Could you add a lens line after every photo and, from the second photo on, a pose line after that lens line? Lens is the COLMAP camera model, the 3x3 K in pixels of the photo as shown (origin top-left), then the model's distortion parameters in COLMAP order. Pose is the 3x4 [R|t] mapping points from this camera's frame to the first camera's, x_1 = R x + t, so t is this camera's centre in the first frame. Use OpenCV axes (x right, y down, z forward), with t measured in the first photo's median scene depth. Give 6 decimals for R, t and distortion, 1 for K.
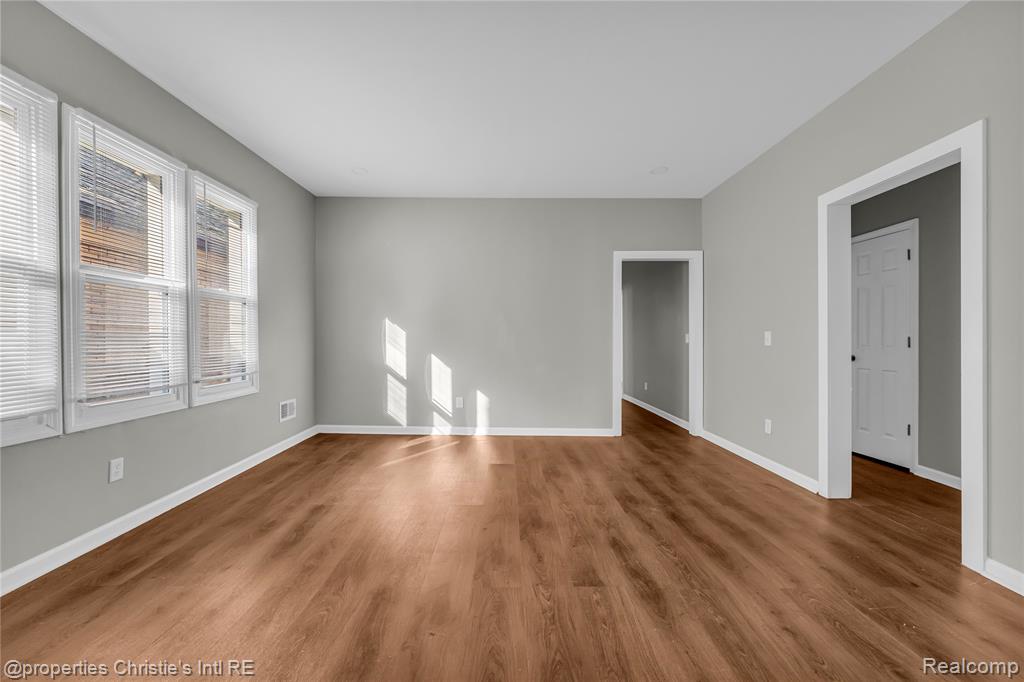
lens RADIAL K [[416.6, 0, 508.2], [0, 416.6, 342.3], [0, 0, 1]] dist [0.000034, -0.000085]
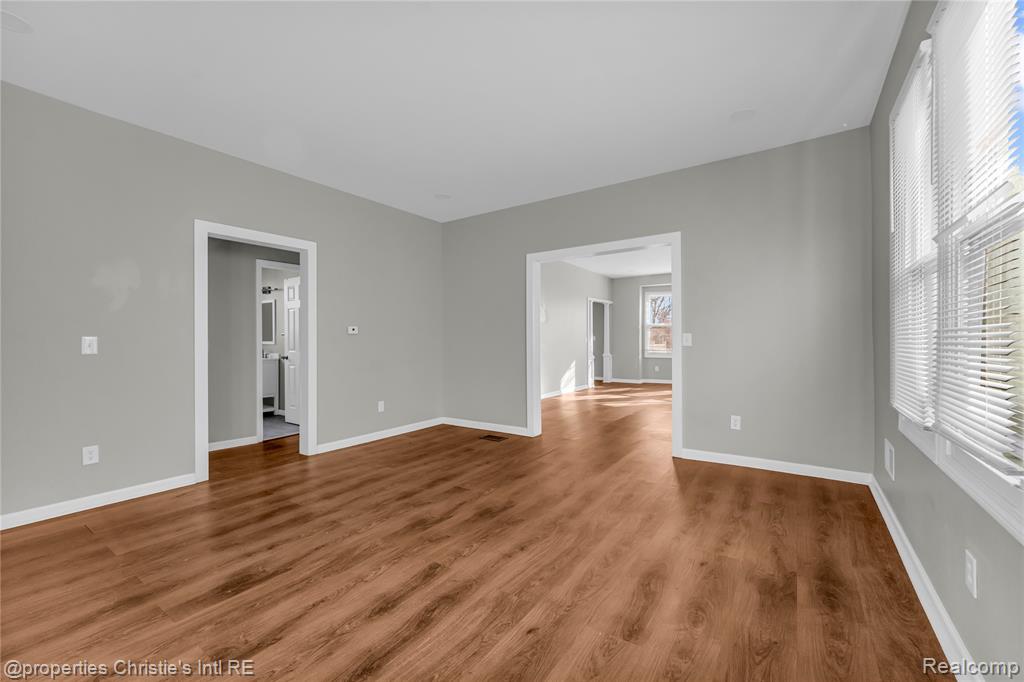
lens RADIAL K [[416.6, 0, 508.2], [0, 416.6, 342.3], [0, 0, 1]] dist [0.000034, -0.000085]
pose [[-0.819755, 0.005065, 0.572691, -0.782130], [0.009078, 0.999950, 0.004150, -0.015923], [-0.572642, 0.008601, -0.819761, 1.898527]]
